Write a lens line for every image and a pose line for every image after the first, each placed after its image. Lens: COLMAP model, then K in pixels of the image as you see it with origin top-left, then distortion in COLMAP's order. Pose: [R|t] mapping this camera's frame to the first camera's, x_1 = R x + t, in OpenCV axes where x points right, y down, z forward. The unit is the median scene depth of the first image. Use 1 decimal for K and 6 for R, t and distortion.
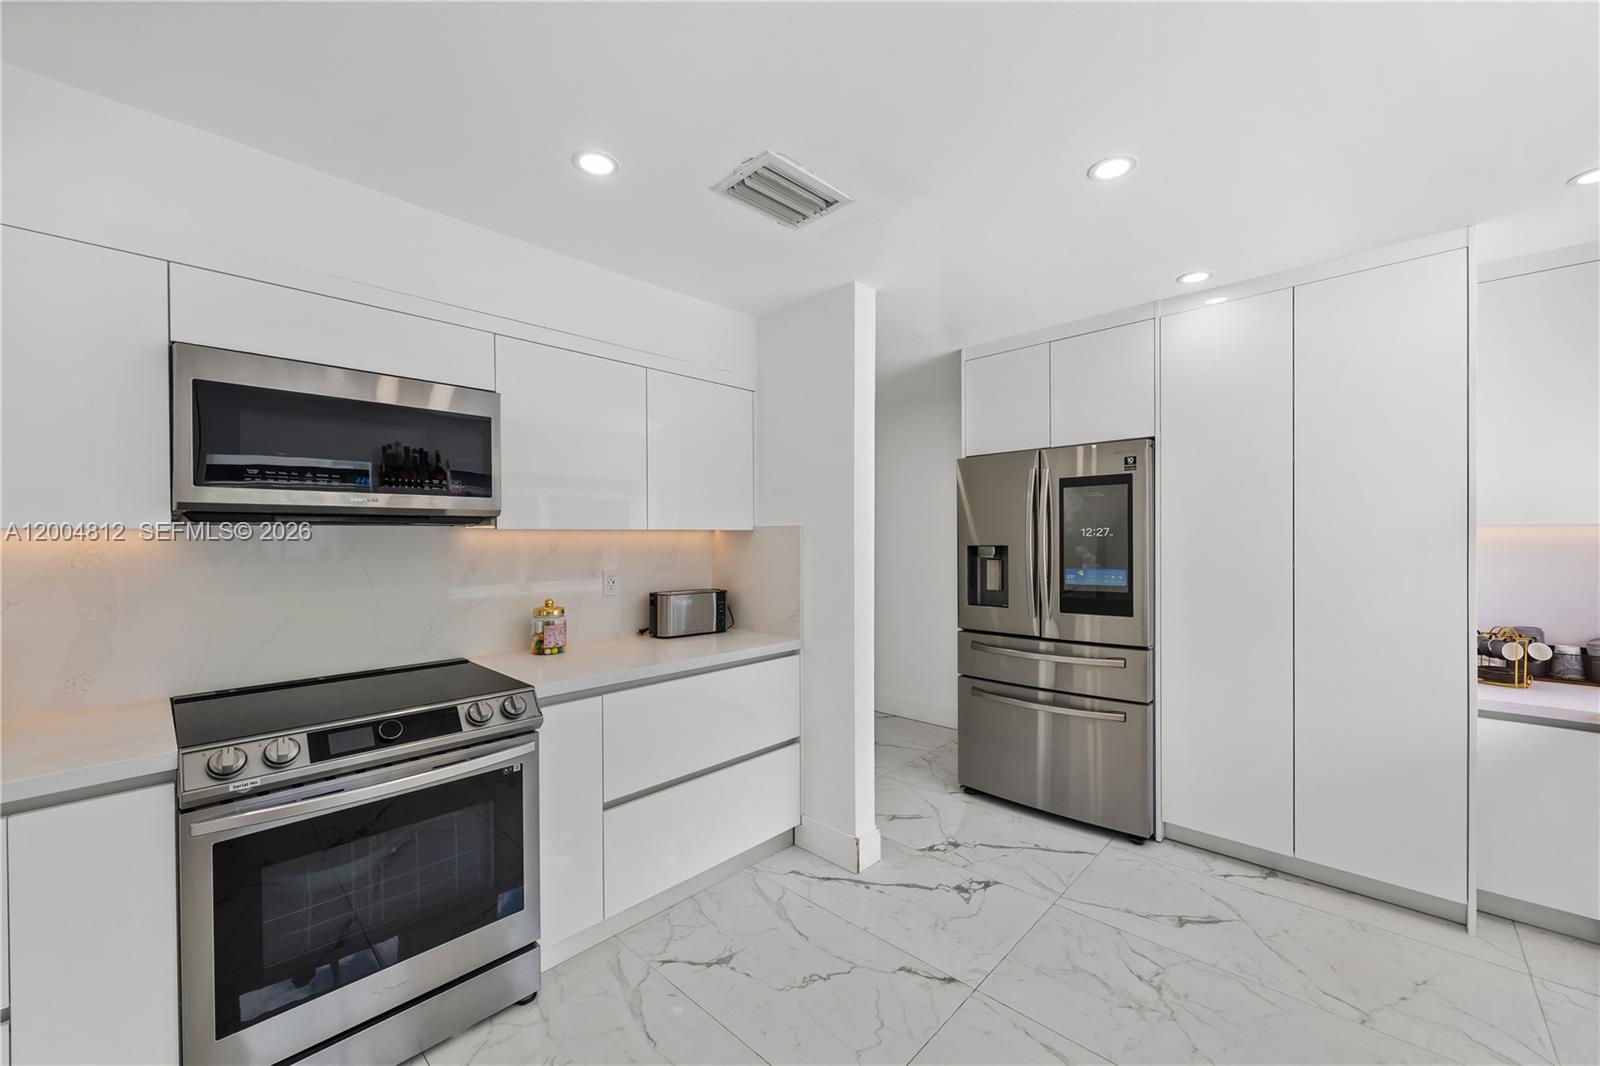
lens RADIAL K [[613.7, 0, 806.9], [0, 613.7, 541.7], [0, 0, 1]] dist [-0.001195, -0.000499]
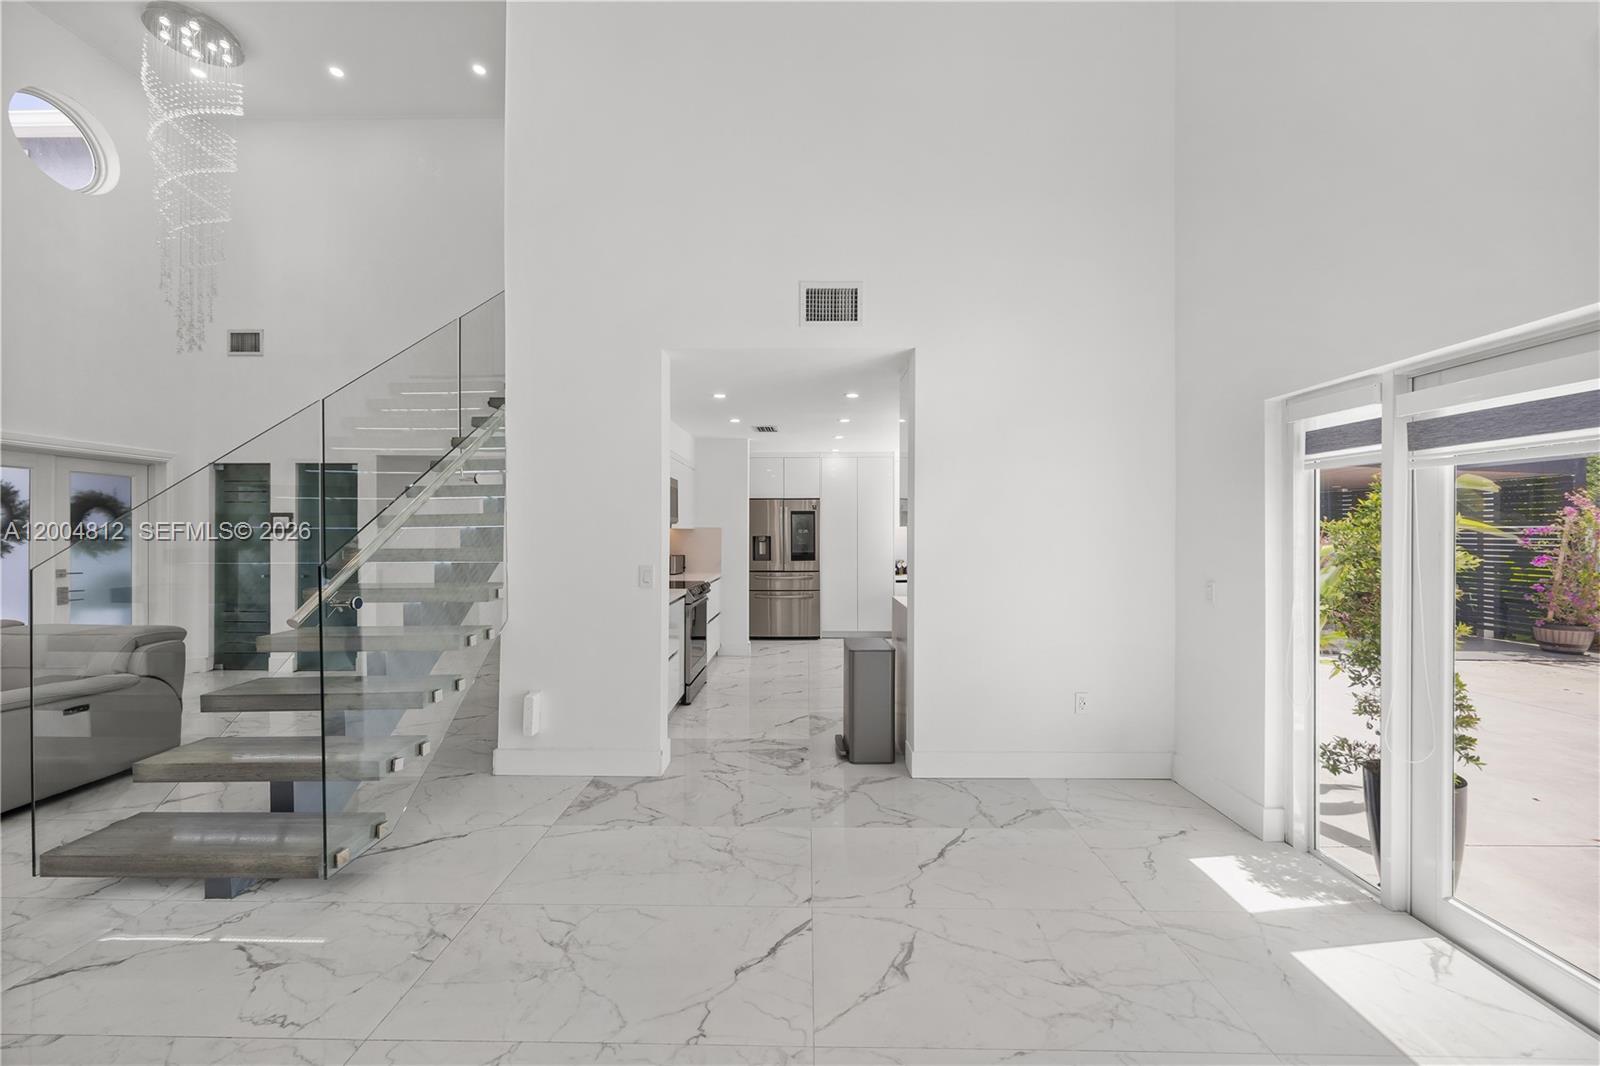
lens RADIAL K [[613.7, 0, 802.2], [0, 613.7, 533.2], [0, 0, 1]] dist [-0.001195, -0.000499]
pose [[0.742831, 0.007528, 0.669436, -1.453776], [-0.003963, 0.999969, -0.006847, 0.013022], [-0.669467, 0.002433, 0.742838, -1.106174]]
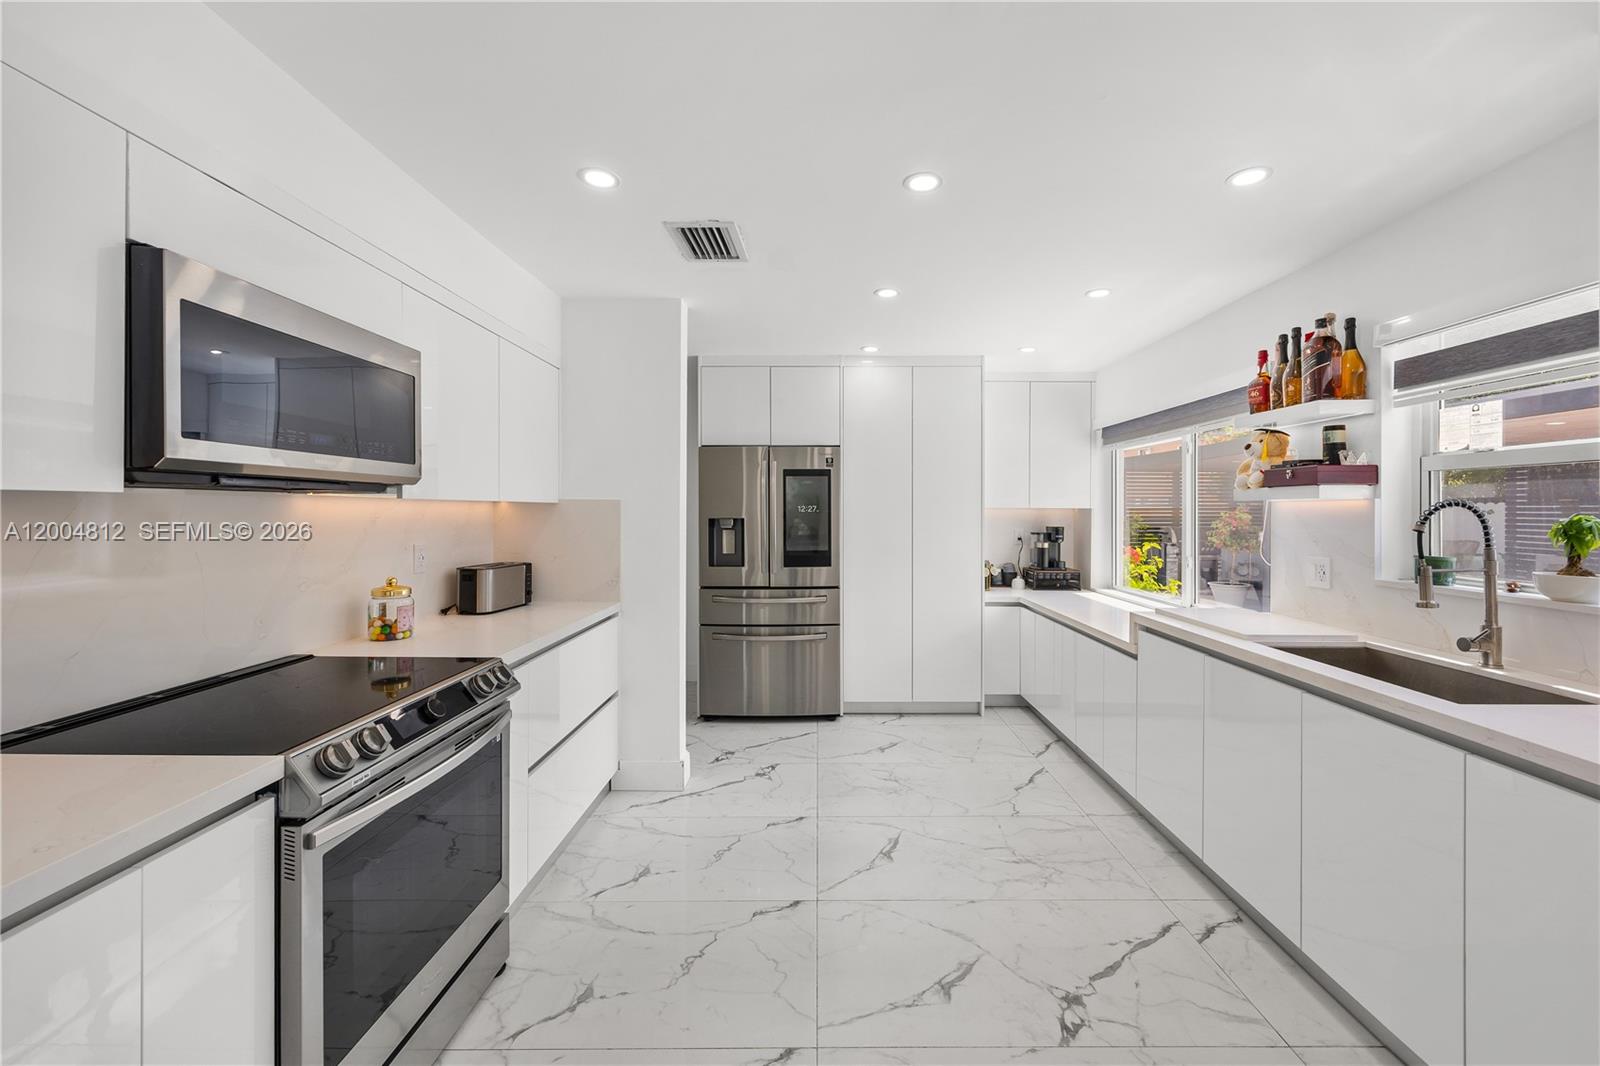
lens RADIAL K [[613.7, 0, 834.0], [0, 613.7, 509.4], [0, 0, 1]] dist [-0.001195, -0.000499]
pose [[0.718392, 0.011697, 0.695540, -0.495896], [-0.005518, 0.999923, -0.011116, 0.001608], [-0.695617, 0.004148, 0.718401, -0.066001]]
